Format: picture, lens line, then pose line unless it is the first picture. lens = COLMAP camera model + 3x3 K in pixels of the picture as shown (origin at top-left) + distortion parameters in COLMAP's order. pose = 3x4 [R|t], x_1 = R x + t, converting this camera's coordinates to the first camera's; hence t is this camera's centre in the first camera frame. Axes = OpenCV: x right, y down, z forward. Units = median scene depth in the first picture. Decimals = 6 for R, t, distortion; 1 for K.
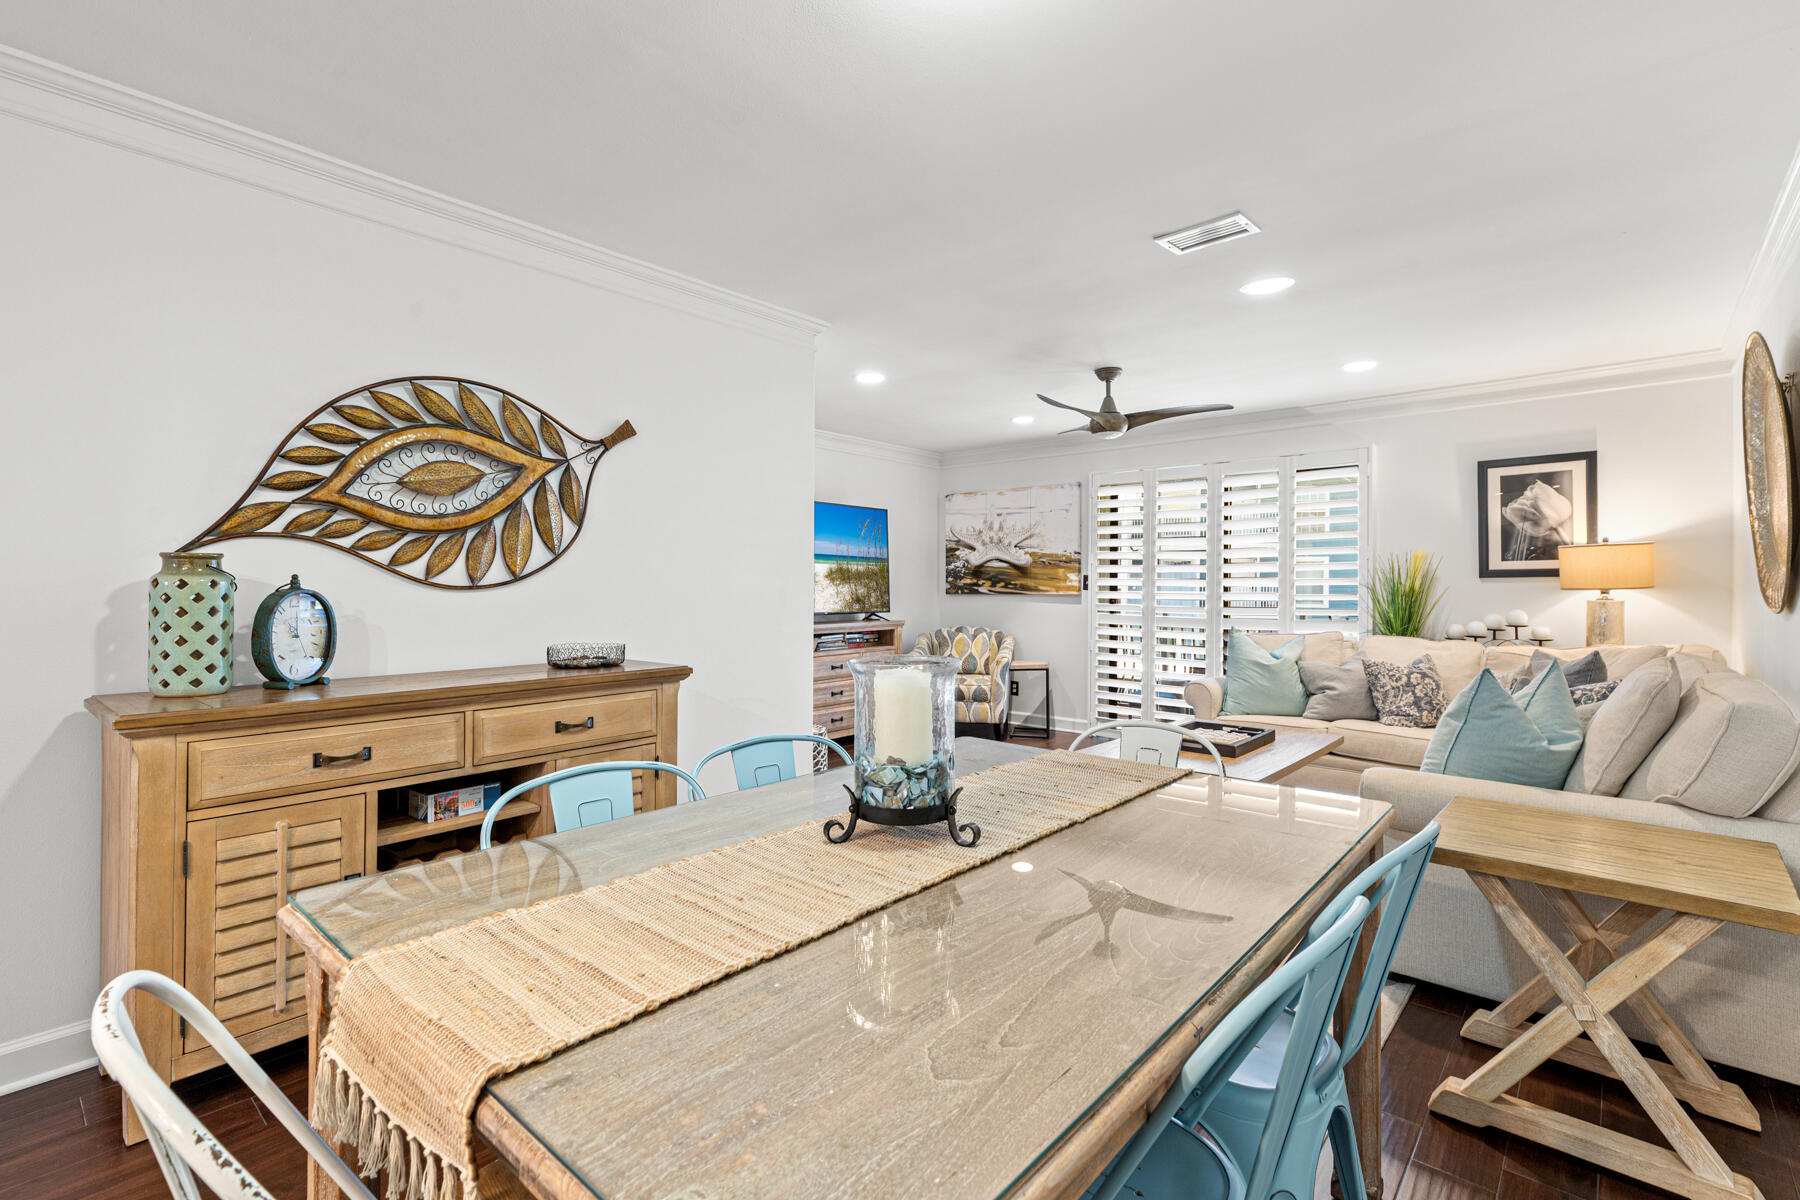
lens RADIAL K [[812.0, 0, 897.3], [0, 812.0, 591.9], [0, 0, 1]] dist [-0.000544, -0.000281]
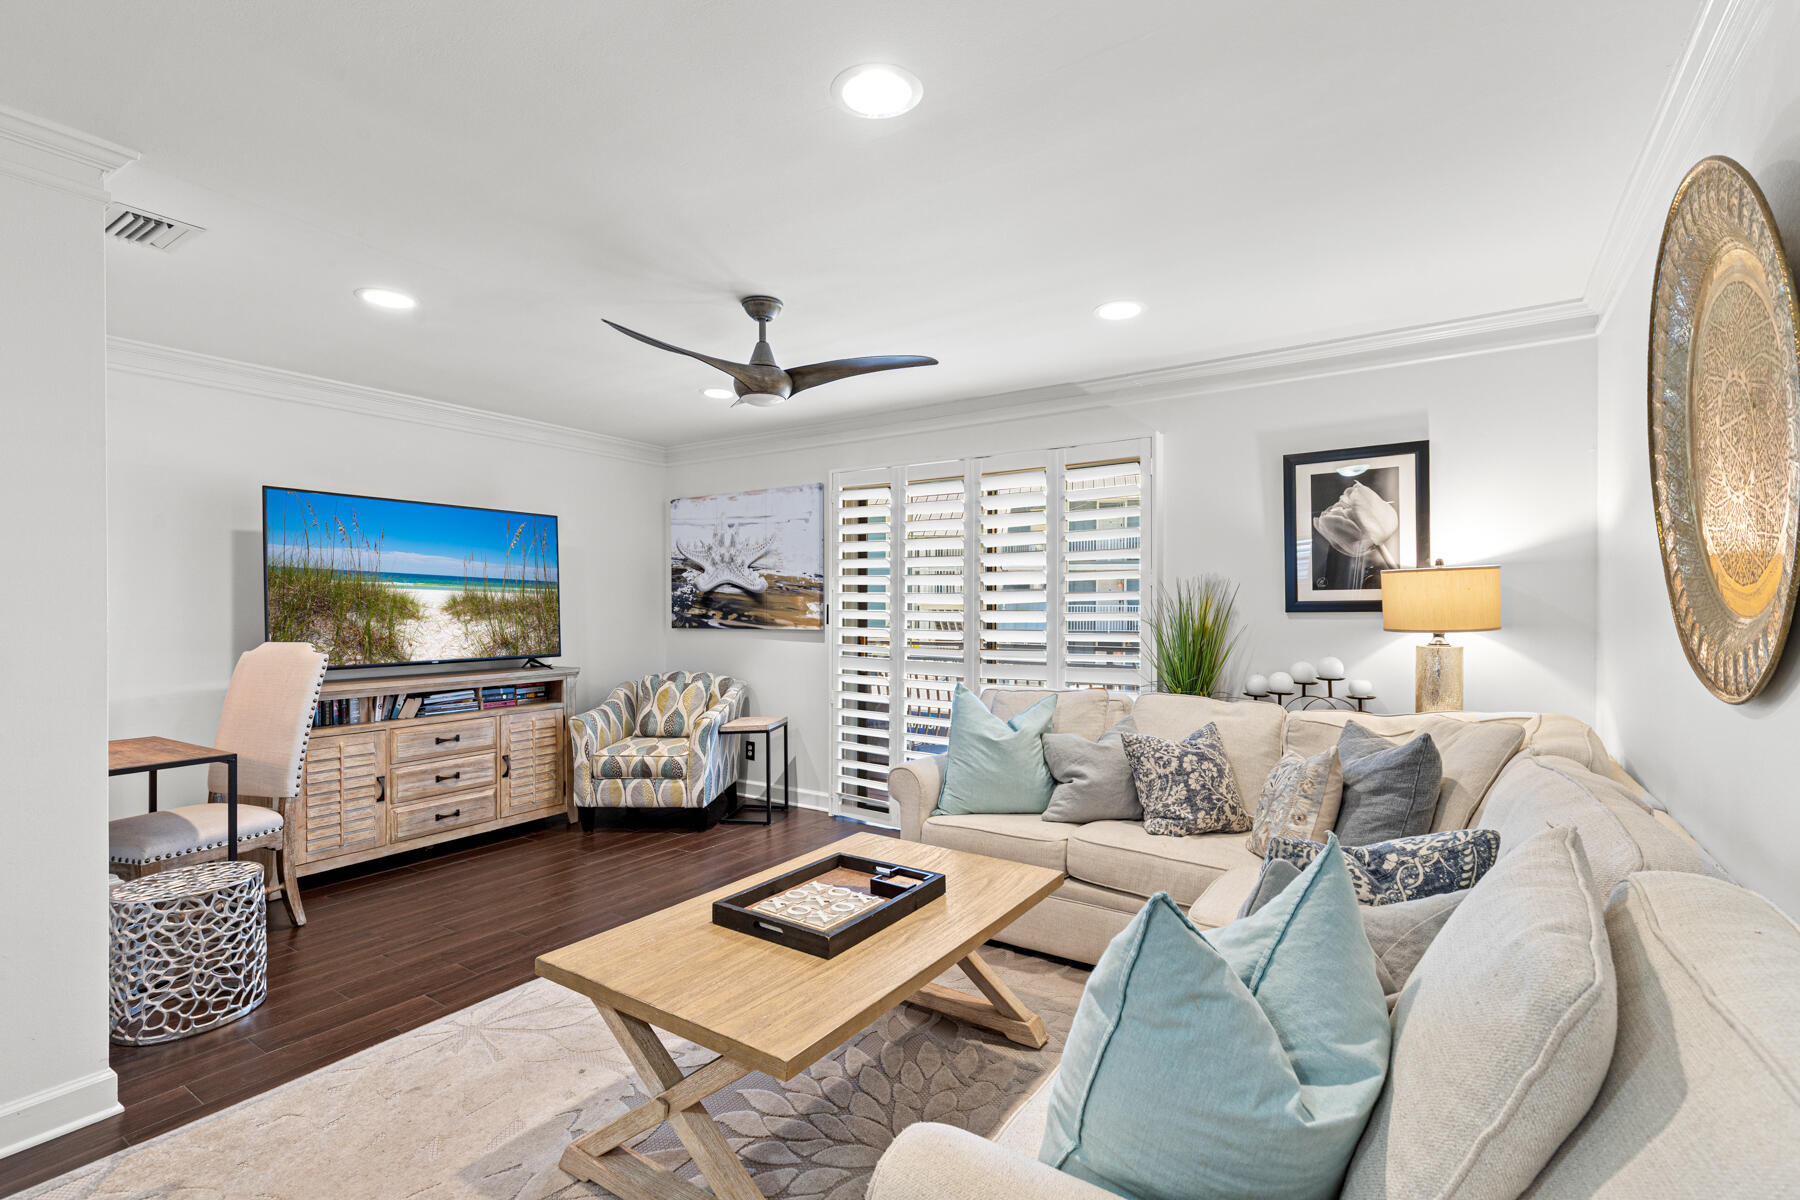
lens RADIAL K [[813.0, 0, 908.7], [0, 813.0, 613.0], [0, 0, 1]] dist [0.003418, 0.000132]
pose [[0.990307, -0.003840, 0.138842, 0.274403], [0.003499, 0.999990, 0.002702, -0.020236], [-0.138851, -0.002190, 0.990311, 0.313731]]
